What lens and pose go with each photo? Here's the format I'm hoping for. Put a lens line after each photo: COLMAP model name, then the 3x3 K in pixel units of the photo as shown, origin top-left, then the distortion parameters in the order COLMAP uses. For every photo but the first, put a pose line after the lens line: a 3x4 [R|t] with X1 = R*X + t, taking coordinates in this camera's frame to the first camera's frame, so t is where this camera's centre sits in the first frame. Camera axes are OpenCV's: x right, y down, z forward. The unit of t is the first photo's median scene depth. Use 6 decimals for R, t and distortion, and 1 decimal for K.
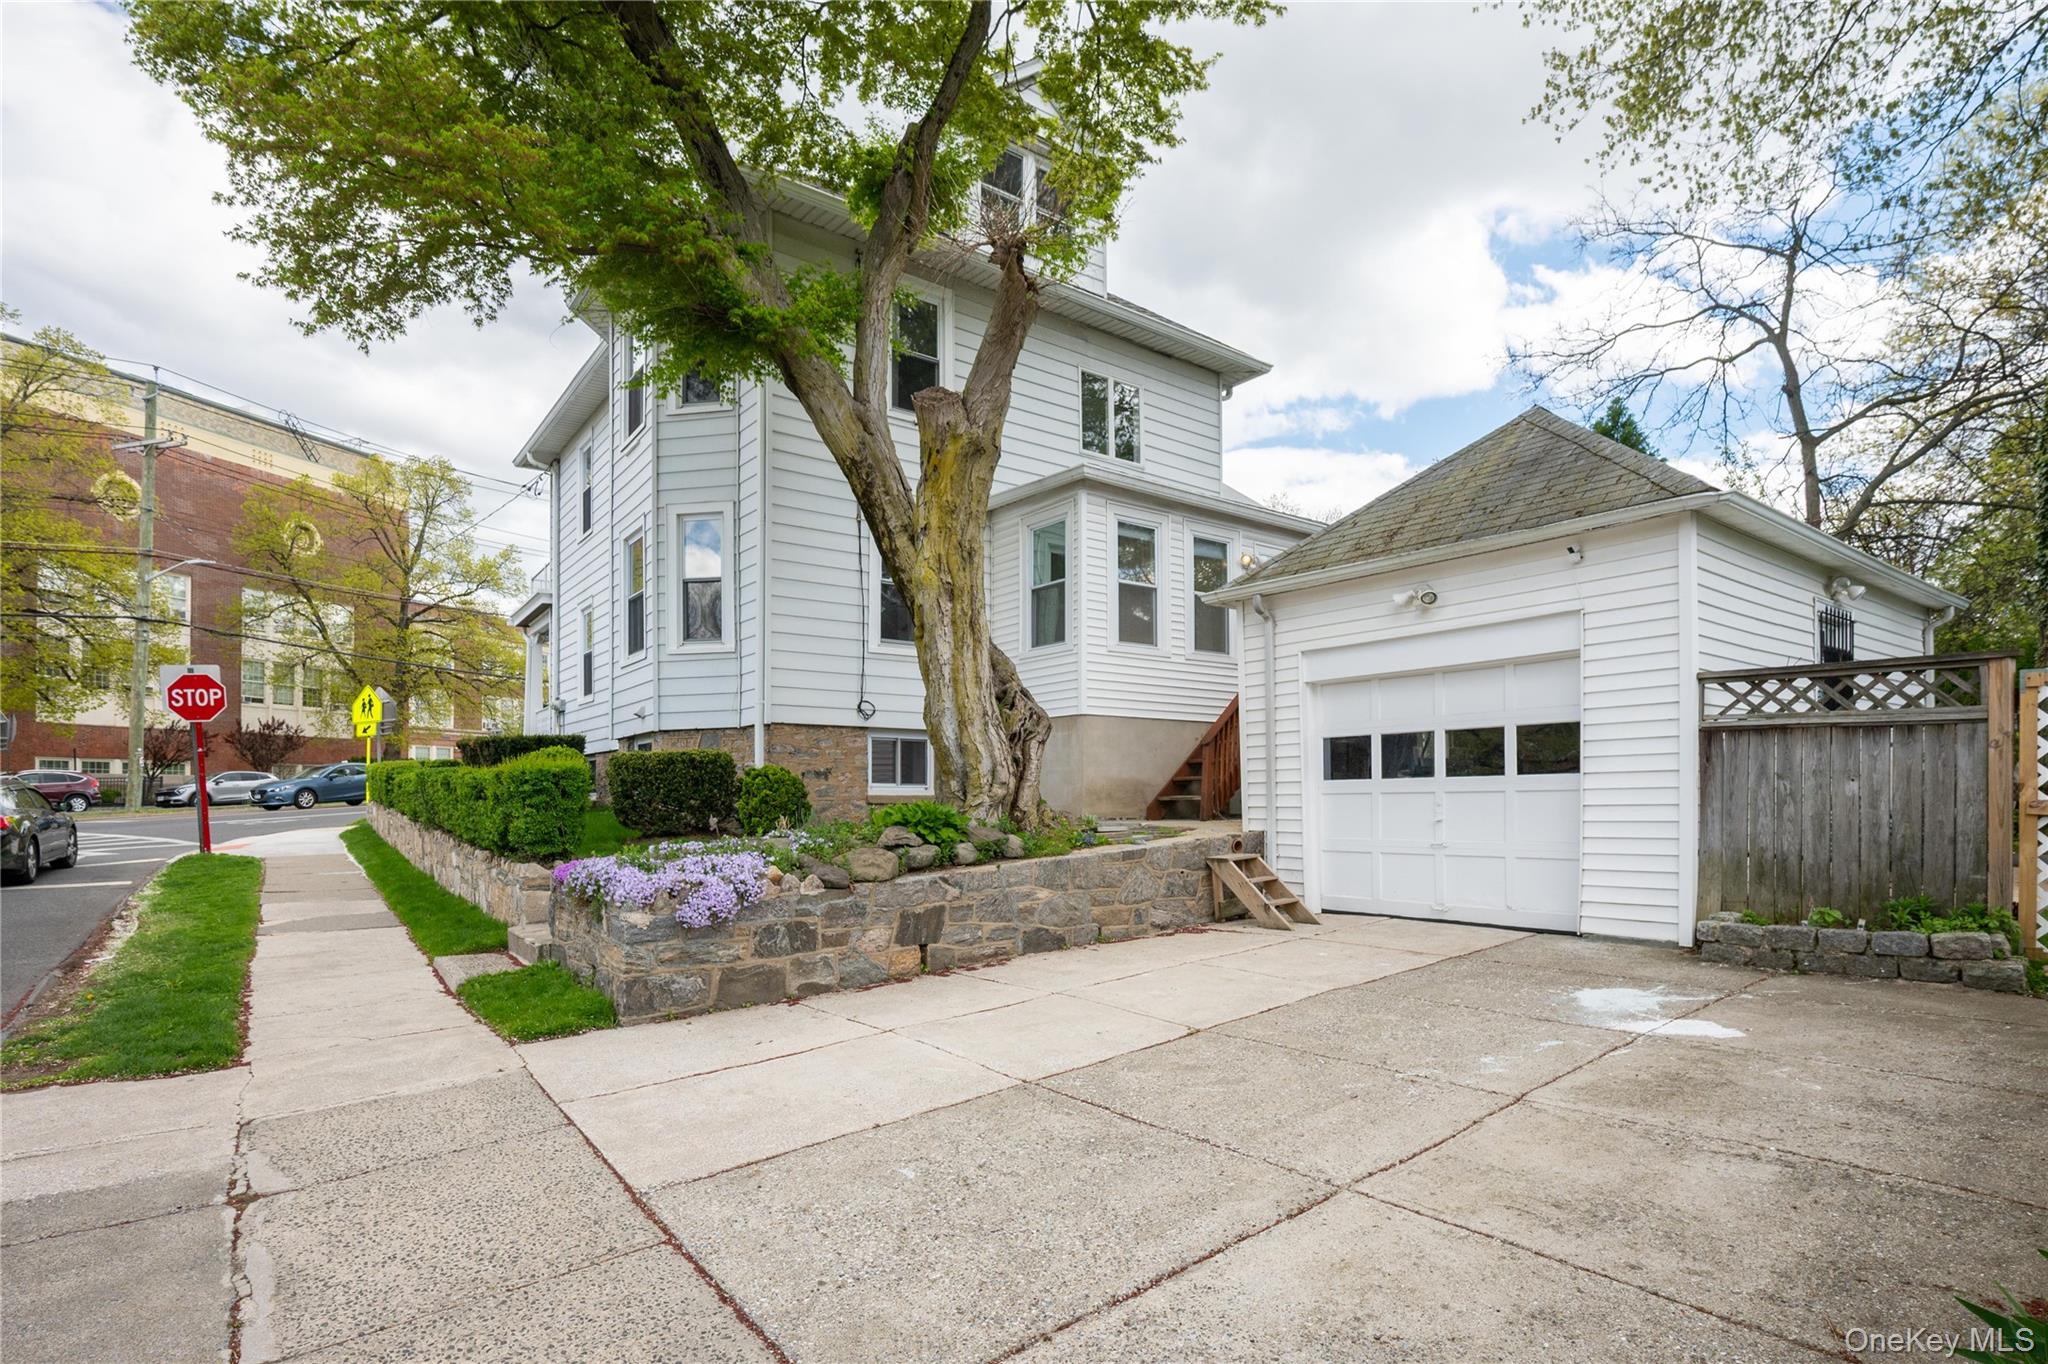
lens RADIAL K [[1037.2, 0, 1034.4], [0, 1037.2, 785.7], [0, 0, 1]] dist [0.003838, 0.000734]
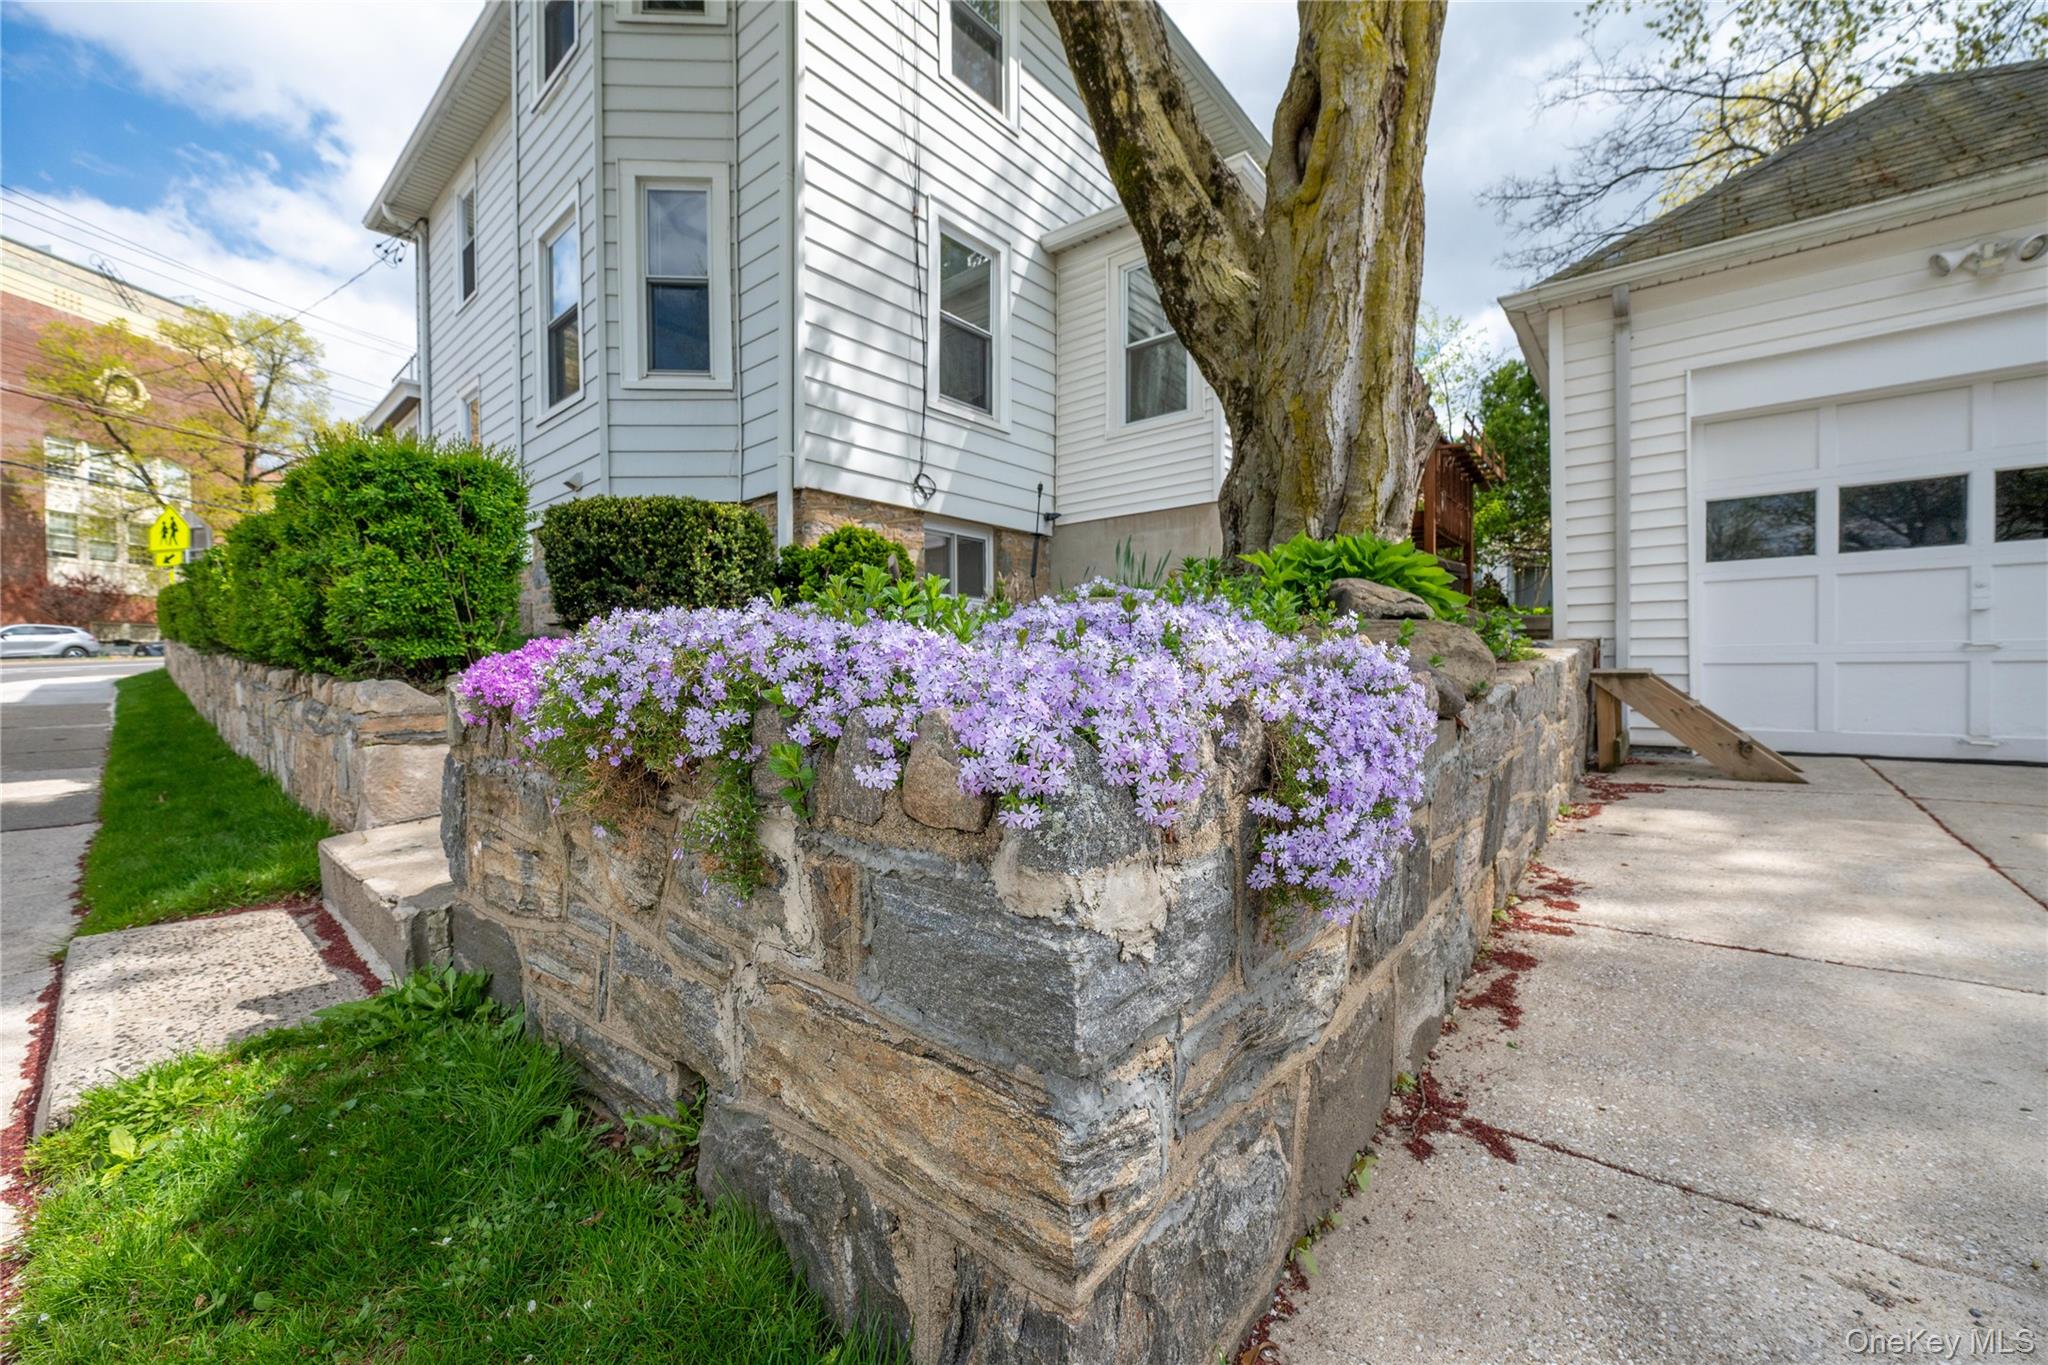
lens RADIAL K [[786.9, 0, 1024.0], [0, 786.9, 682.5], [0, 0, 1]] dist [-0.000024, -0.000039]
pose [[0.976098, -0.002628, 0.217315, -0.214382], [-0.003954, 0.999547, 0.029847, 0.046187], [-0.217295, -0.029992, 0.975645, 0.449954]]
